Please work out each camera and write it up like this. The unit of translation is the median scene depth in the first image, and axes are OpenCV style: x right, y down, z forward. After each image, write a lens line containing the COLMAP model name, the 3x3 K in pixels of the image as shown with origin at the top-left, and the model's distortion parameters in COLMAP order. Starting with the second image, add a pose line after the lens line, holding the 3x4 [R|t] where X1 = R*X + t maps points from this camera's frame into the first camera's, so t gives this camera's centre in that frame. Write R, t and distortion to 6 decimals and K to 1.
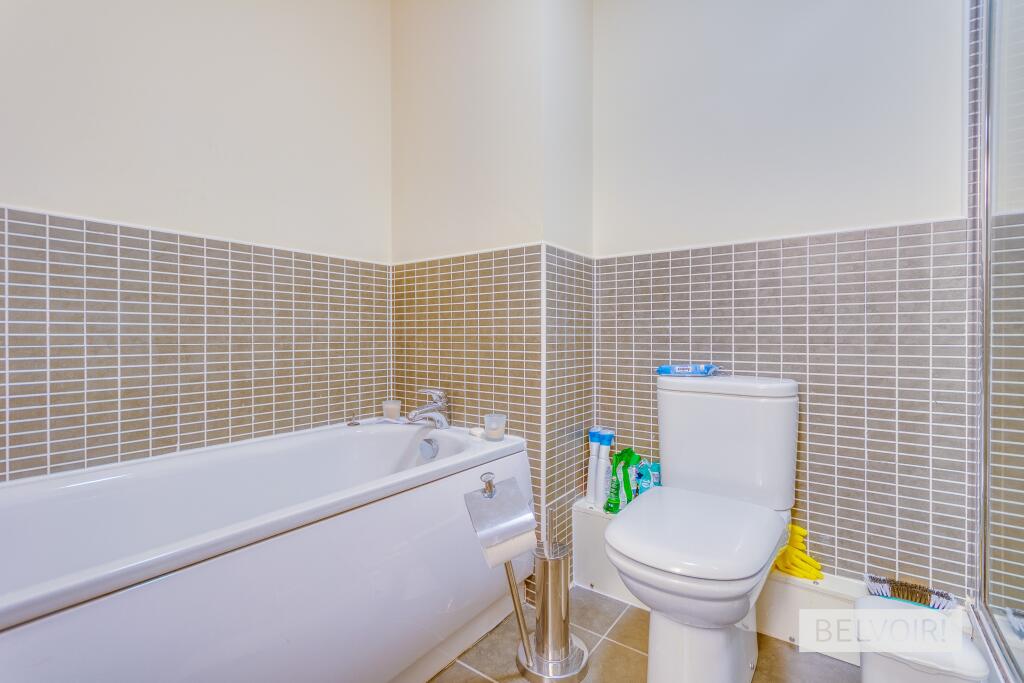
lens RADIAL K [[464.5, 0, 514.4], [0, 464.5, 338.4], [0, 0, 1]] dist [0.002649, -0.000414]
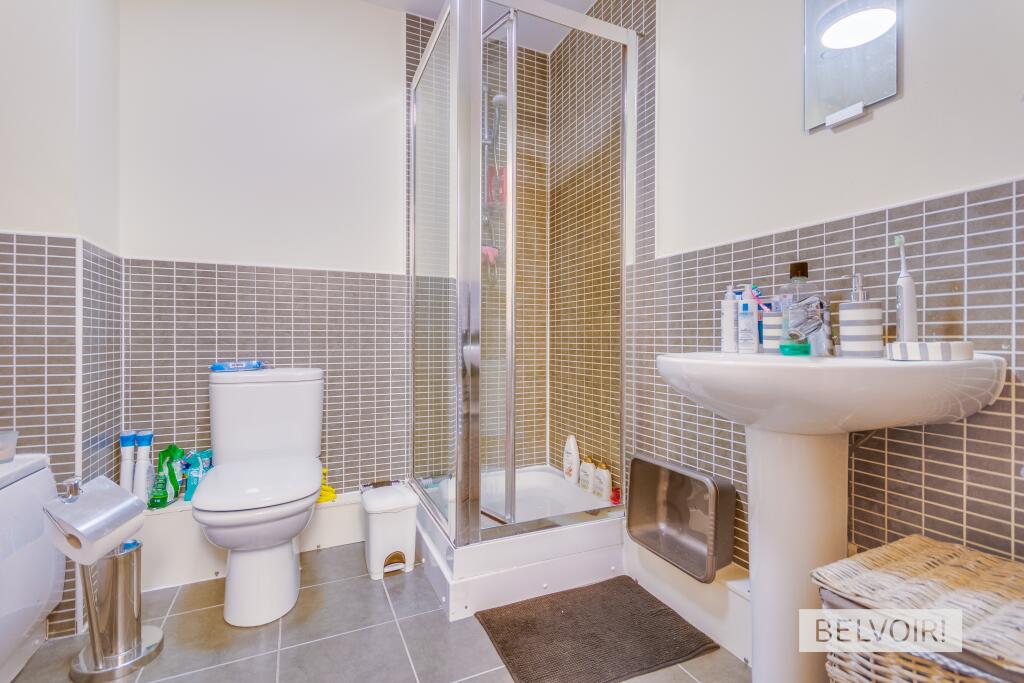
lens RADIAL K [[464.5, 0, 512.9], [0, 464.5, 339.5], [0, 0, 1]] dist [0.002649, -0.000414]
pose [[0.490303, -0.001664, 0.871550, -0.324276], [0.001699, 0.999998, 0.000953, -0.000812], [-0.871550, 0.001014, 0.490305, -0.211277]]
